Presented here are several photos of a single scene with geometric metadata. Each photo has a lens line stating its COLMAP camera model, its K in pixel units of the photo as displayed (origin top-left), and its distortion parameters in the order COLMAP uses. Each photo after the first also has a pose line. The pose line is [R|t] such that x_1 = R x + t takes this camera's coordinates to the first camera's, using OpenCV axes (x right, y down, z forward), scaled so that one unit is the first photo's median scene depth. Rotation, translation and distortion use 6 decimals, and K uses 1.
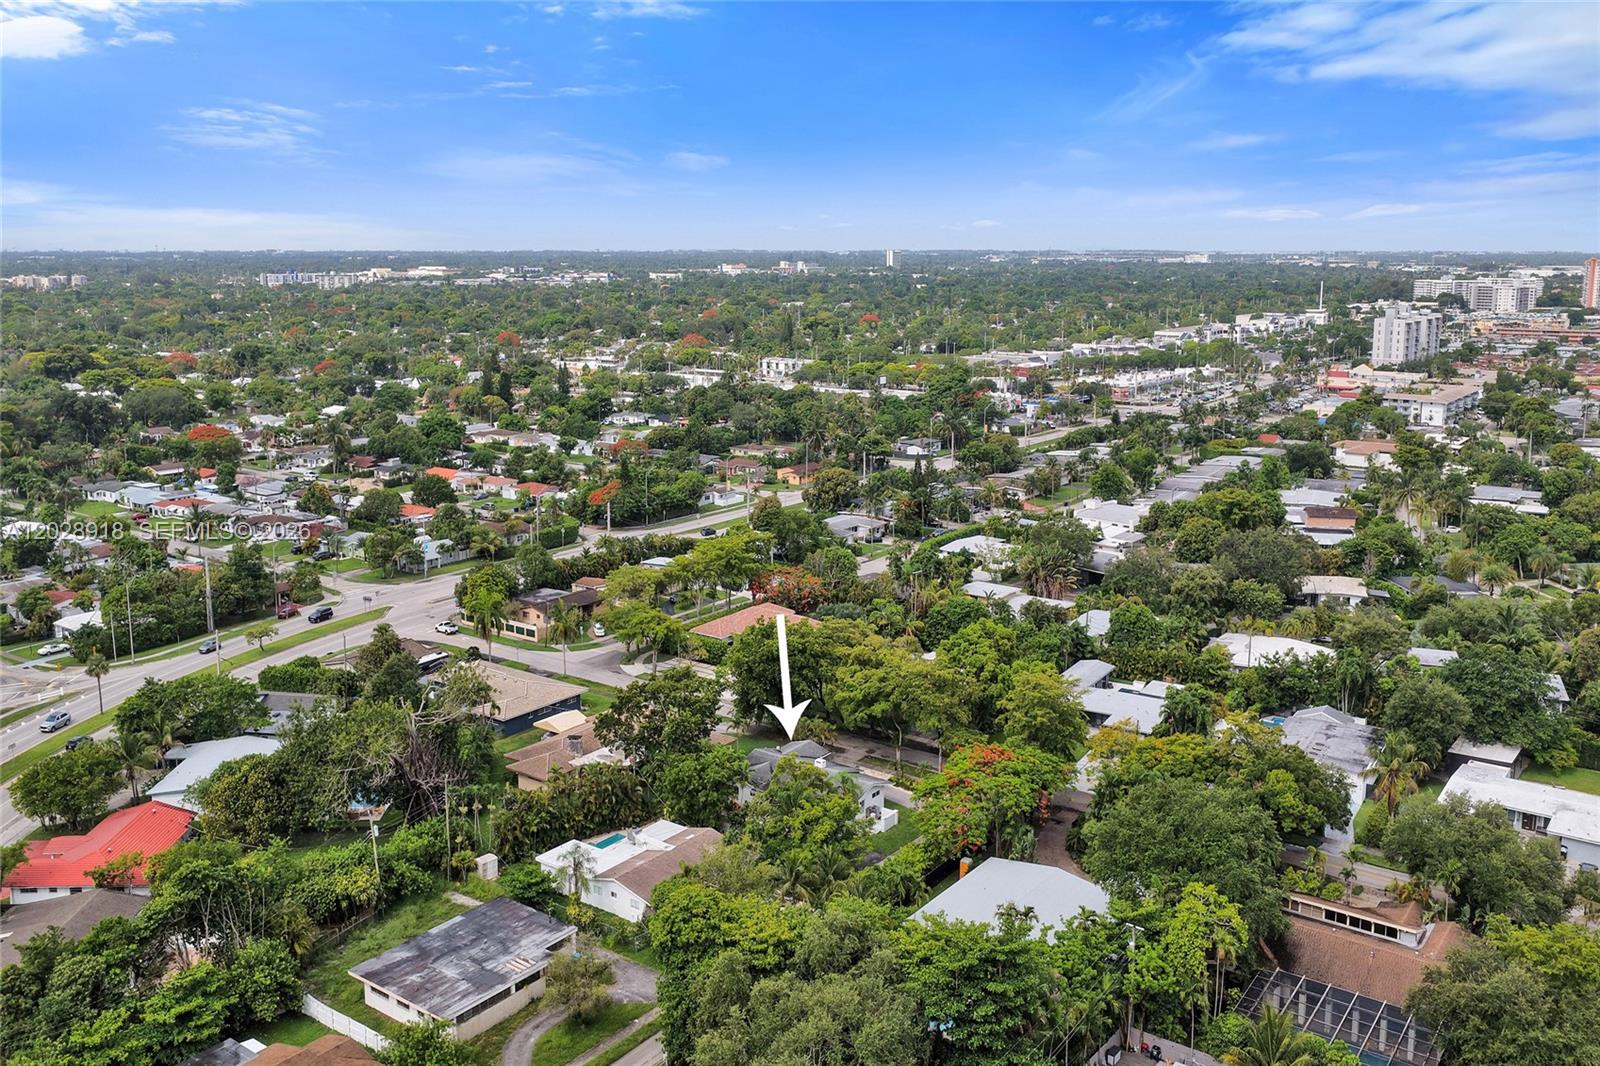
lens RADIAL K [[1319.9, 0, 802.5], [0, 1319.9, 524.7], [0, 0, 1]] dist [-0.001529, 0.008299]
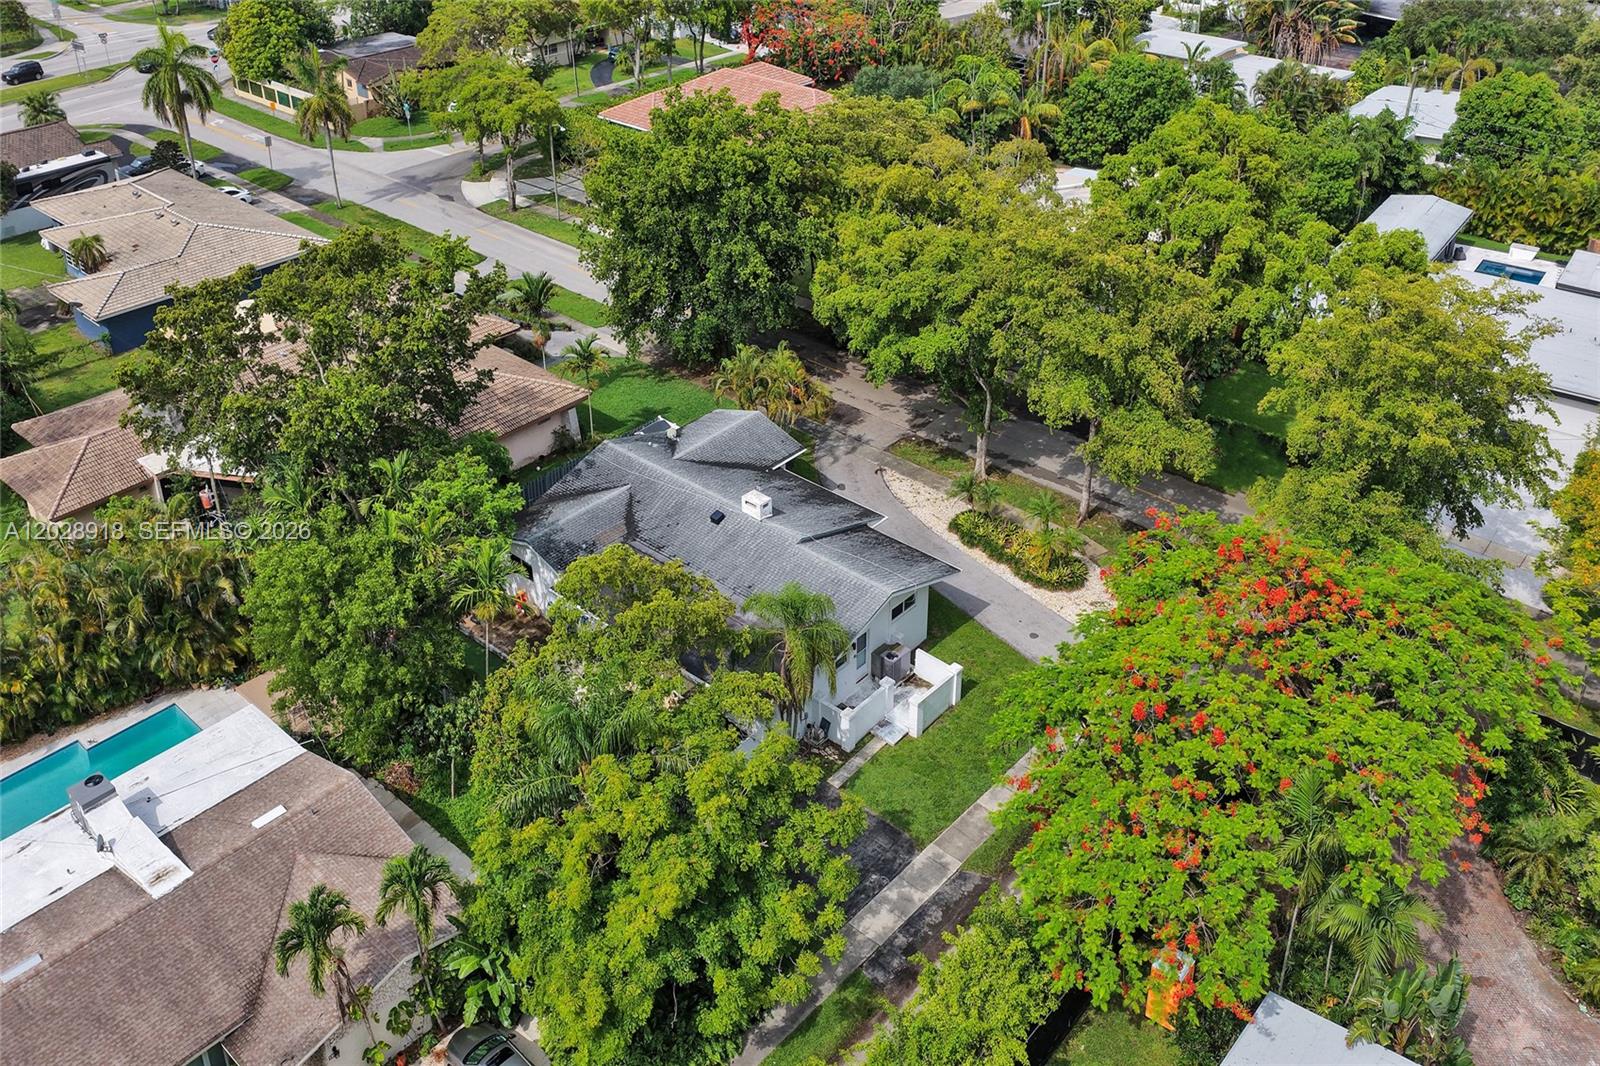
lens RADIAL K [[1354.3, 0, 814.4], [0, 1354.3, 454.6], [0, 0, 1]] dist [-0.024918, 0.068842]
pose [[0.997063, 0.033863, -0.068697, 0.043529], [-0.009631, 0.945265, 0.326162, 0.036445], [0.075982, -0.324543, 0.942814, 0.519709]]
